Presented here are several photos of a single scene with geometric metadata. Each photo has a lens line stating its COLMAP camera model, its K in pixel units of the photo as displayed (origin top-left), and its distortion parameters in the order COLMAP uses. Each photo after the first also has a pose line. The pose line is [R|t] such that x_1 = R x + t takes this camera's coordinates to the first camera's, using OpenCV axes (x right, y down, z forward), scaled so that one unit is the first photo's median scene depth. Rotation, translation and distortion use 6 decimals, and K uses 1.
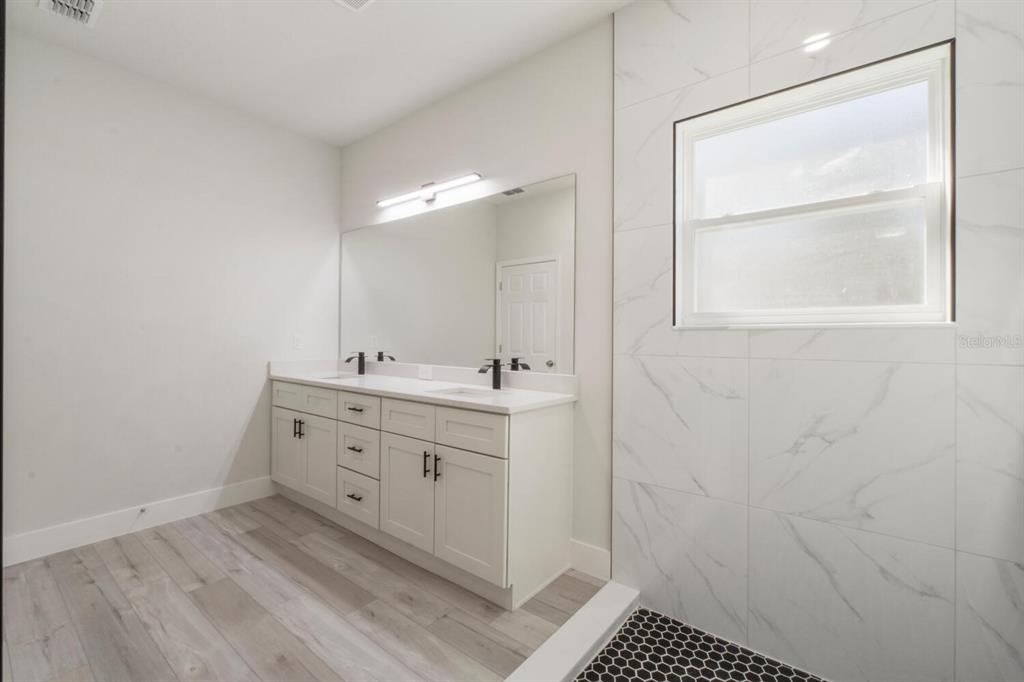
lens RADIAL K [[437.0, 0, 515.0], [0, 437.0, 335.0], [0, 0, 1]] dist [-0.004536, 0.001031]
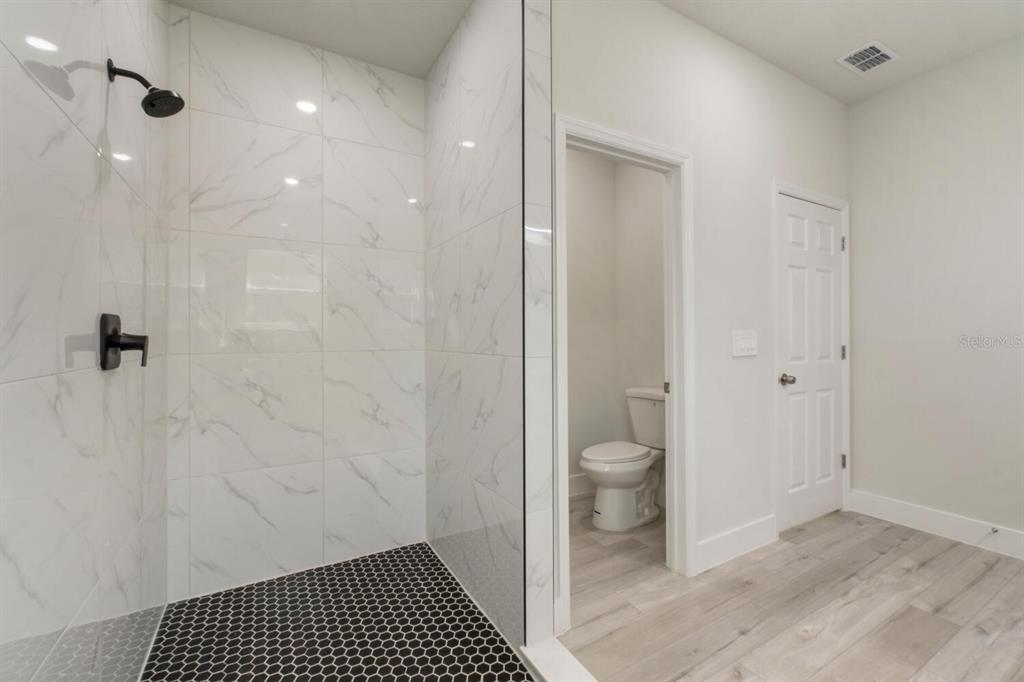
lens RADIAL K [[437.0, 0, 513.0], [0, 437.0, 335.9], [0, 0, 1]] dist [-0.004536, 0.001031]
pose [[-0.368113, -0.003784, -0.929773, 0.422067], [0.003862, 0.999977, -0.005599, 0.007663], [0.929773, -0.005651, -0.368090, 0.519028]]
